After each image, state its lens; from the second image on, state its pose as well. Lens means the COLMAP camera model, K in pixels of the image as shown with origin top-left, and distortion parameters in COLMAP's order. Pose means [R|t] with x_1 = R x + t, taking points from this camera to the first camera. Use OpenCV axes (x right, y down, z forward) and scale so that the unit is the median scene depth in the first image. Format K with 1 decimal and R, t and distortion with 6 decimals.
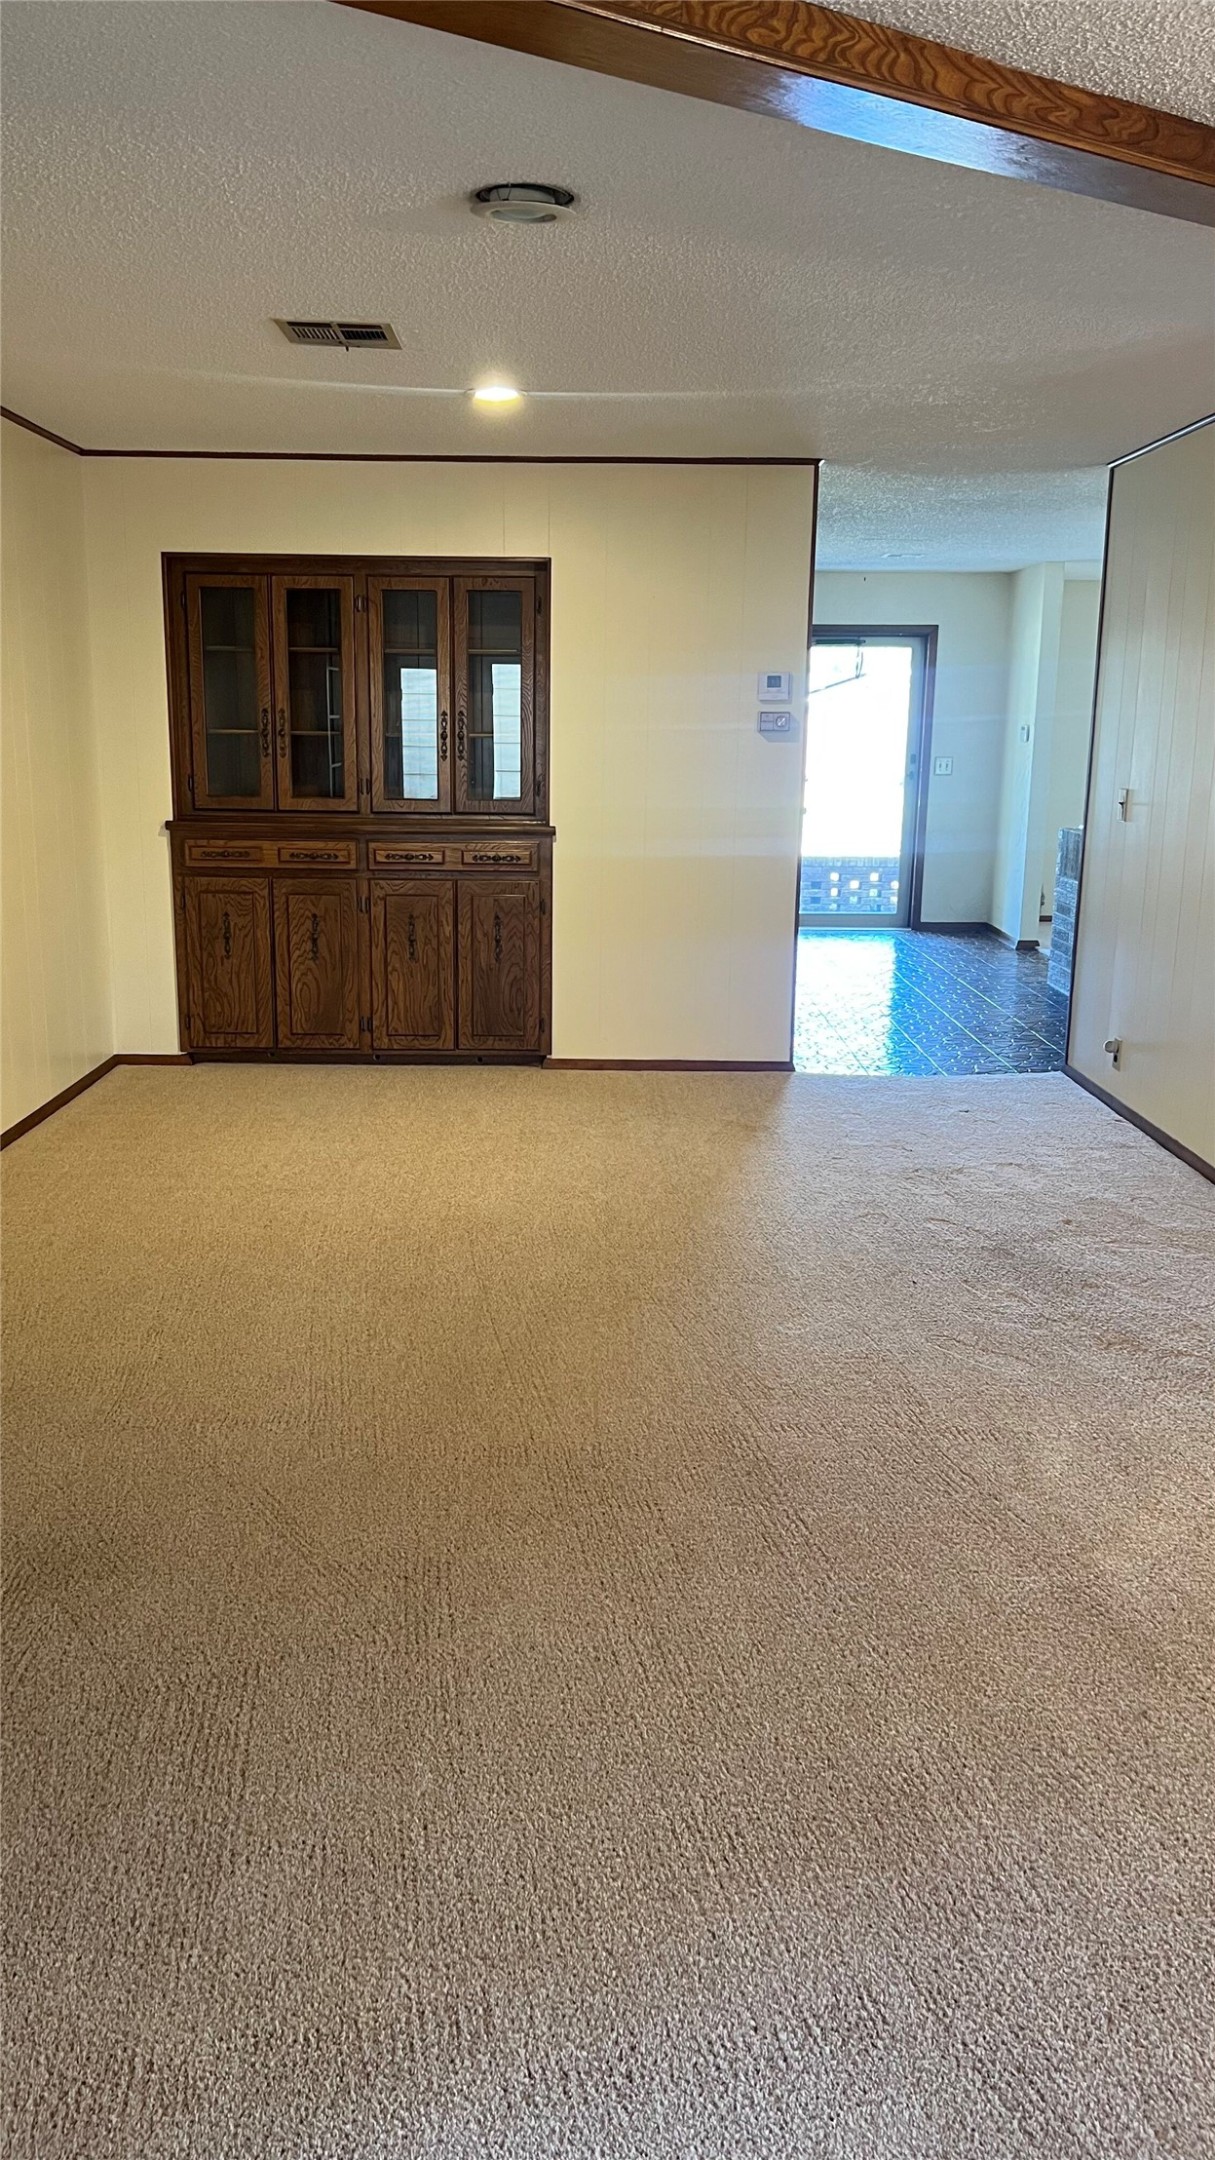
lens RADIAL K [[1643.9, 0, 613.3], [0, 1643.9, 1102.1], [0, 0, 1]] dist [0.041672, -0.035505]
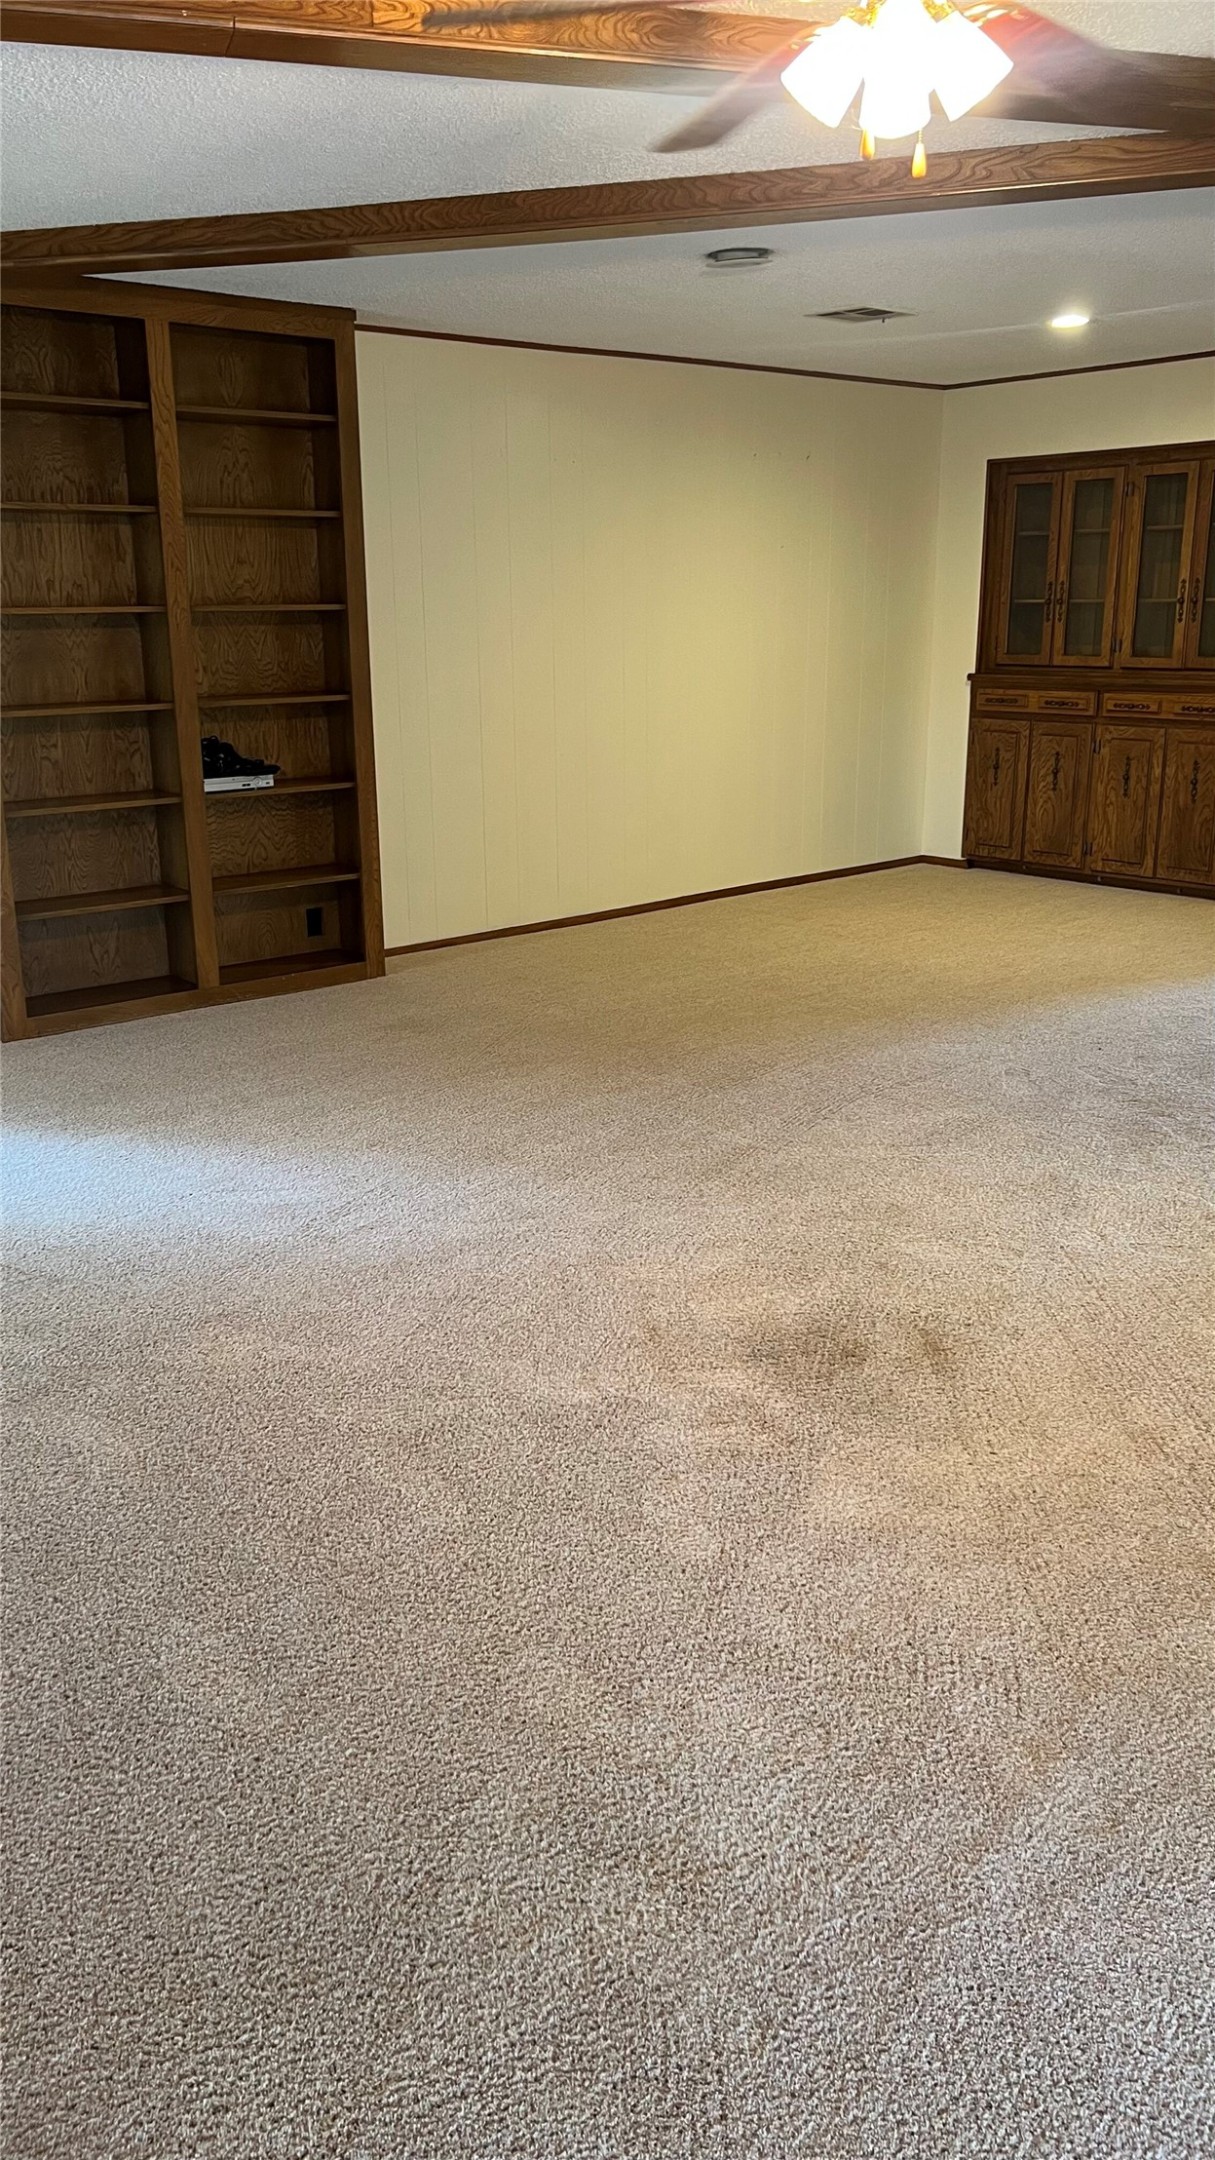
lens RADIAL K [[1643.9, 0, 594.3], [0, 1643.9, 1070.1], [0, 0, 1]] dist [0.041672, -0.035505]
pose [[0.656389, 0.191615, -0.729683, 0.526959], [-0.155970, 0.980778, 0.117250, 0.026292], [0.738124, 0.036847, 0.673658, -0.064178]]
